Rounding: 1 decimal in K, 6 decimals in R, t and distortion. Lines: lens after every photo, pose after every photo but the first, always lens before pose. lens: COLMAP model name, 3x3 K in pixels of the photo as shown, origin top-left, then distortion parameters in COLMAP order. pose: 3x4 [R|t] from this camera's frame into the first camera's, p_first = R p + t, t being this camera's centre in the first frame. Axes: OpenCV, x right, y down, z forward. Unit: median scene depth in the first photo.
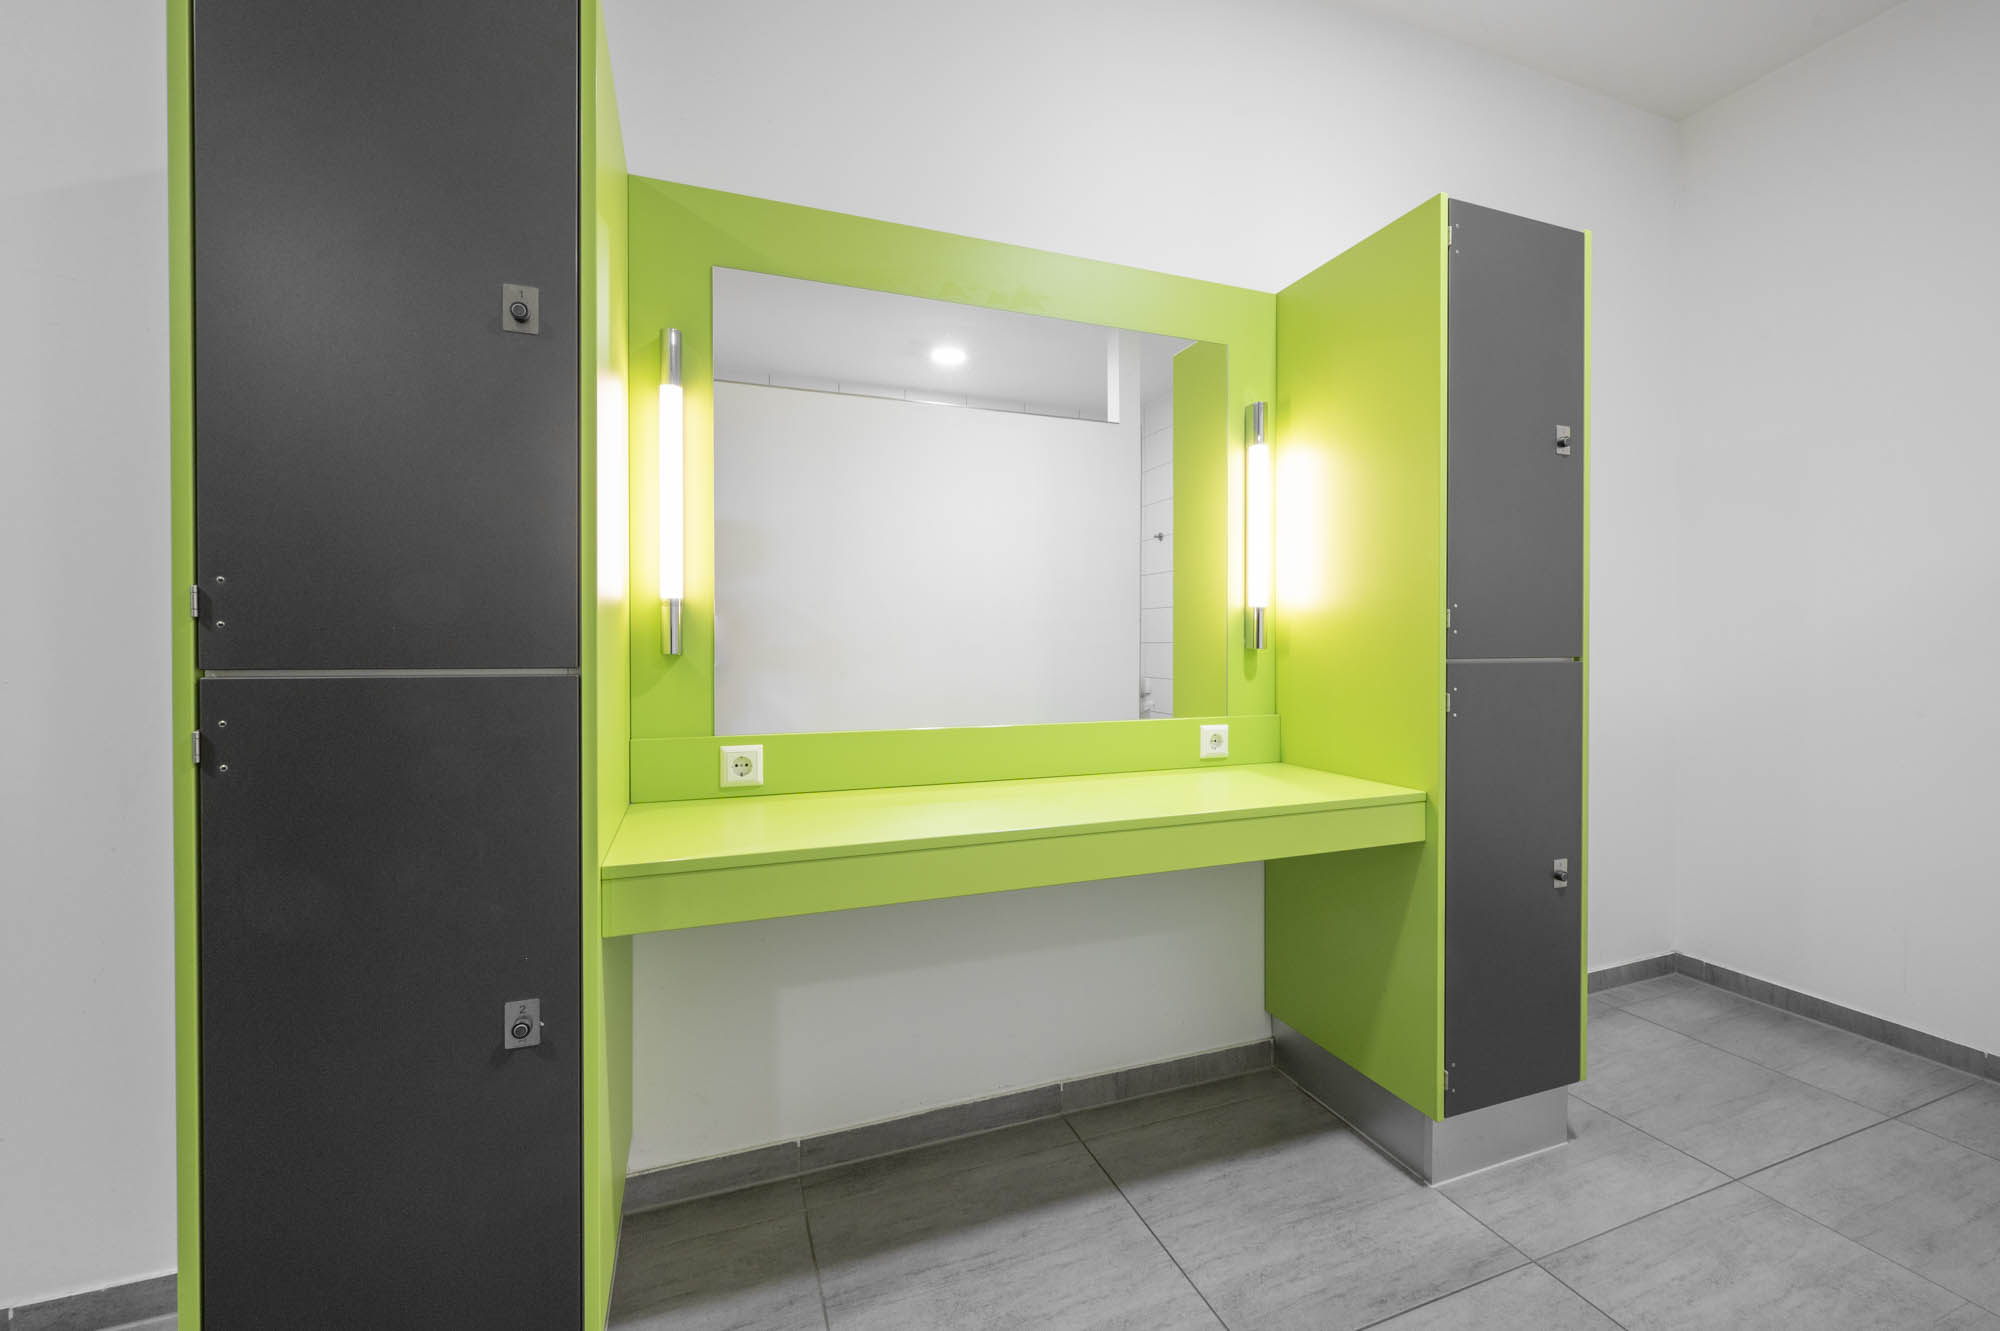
lens RADIAL K [[791.3, 0, 1005.4], [0, 791.3, 653.6], [0, 0, 1]] dist [-0.003164, 0.000675]
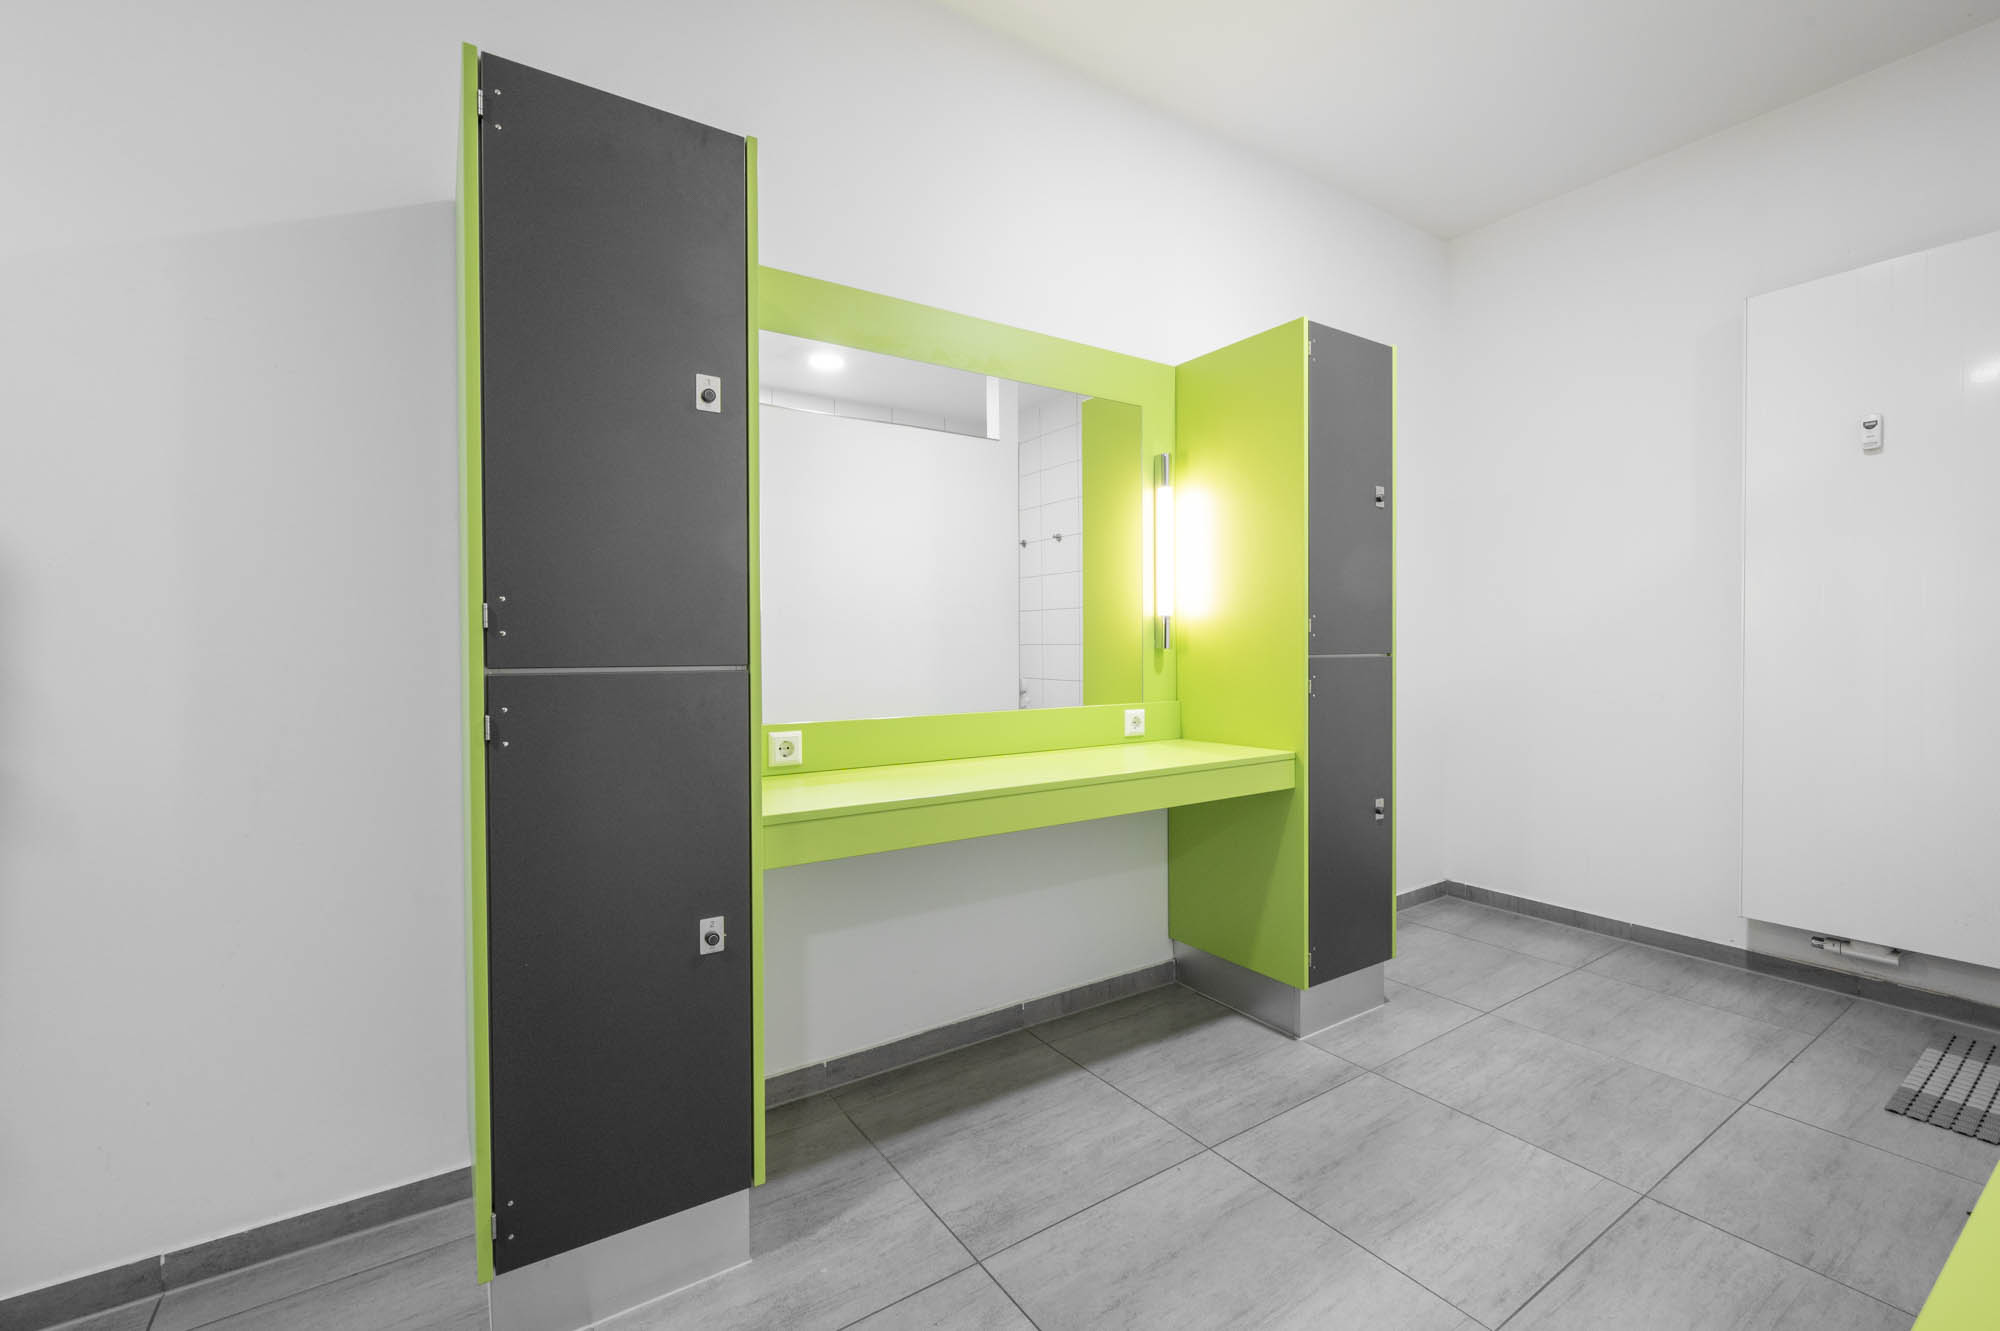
lens RADIAL K [[841.1, 0, 1005.3], [0, 841.1, 661.1], [0, 0, 1]] dist [-0.004834, 0.000679]
pose [[0.973799, -0.008809, 0.227239, -0.279724], [0.007453, 0.999949, 0.006825, 0.003033], [-0.227287, -0.004952, 0.973815, -0.296203]]
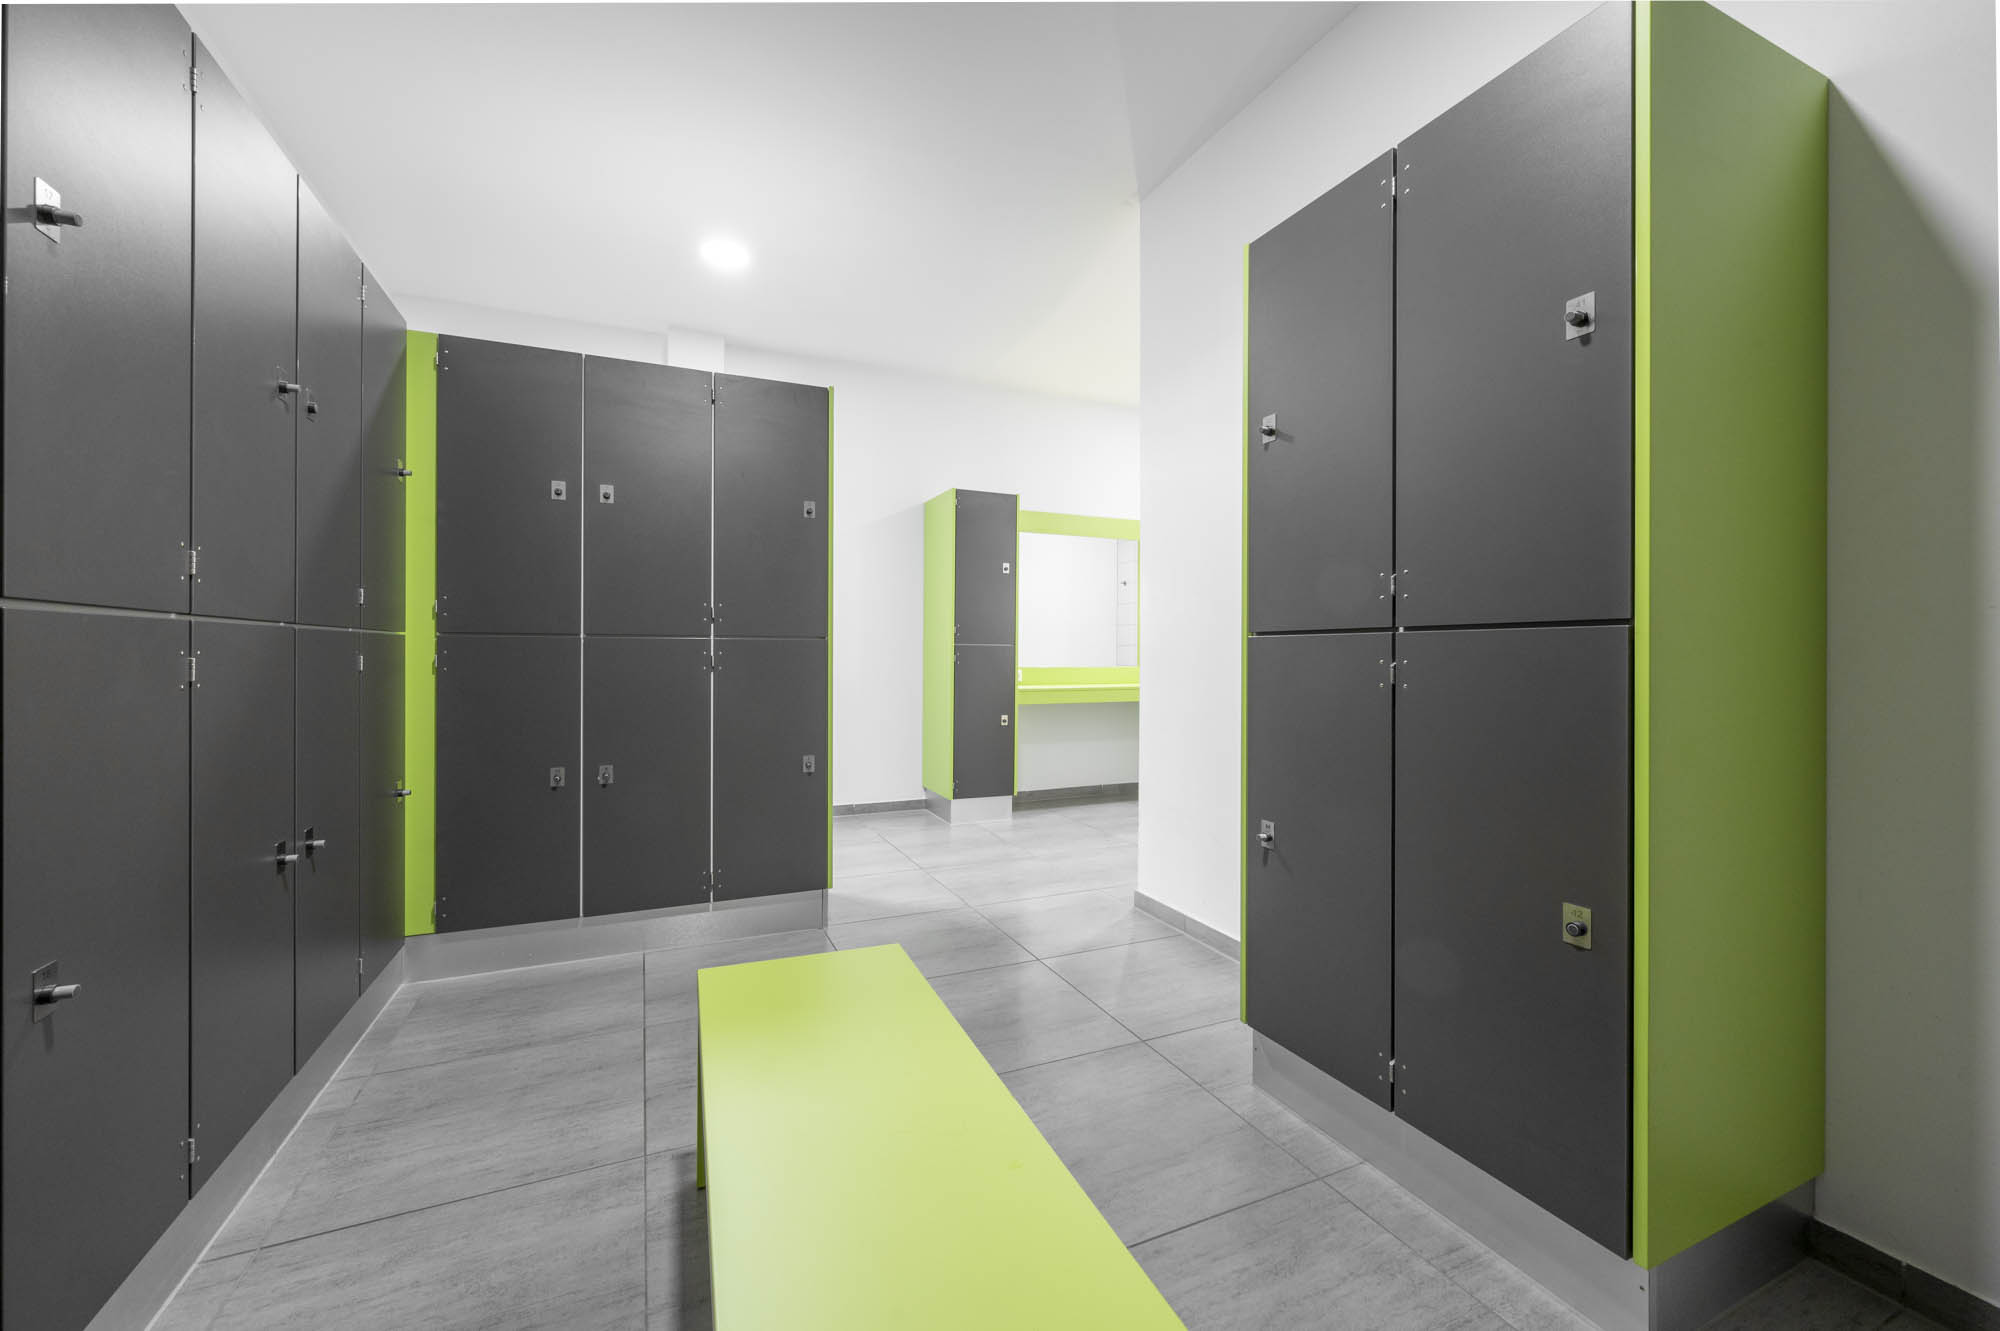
lens RADIAL K [[791.3, 0, 1001.4], [0, 791.3, 659.5], [0, 0, 1]] dist [-0.003164, 0.000675]
pose [[0.998267, 0.002844, 0.058773, -0.563827], [-0.002837, 0.999996, -0.000190, 0.068950], [-0.058773, 0.000023, 0.998271, -2.278670]]
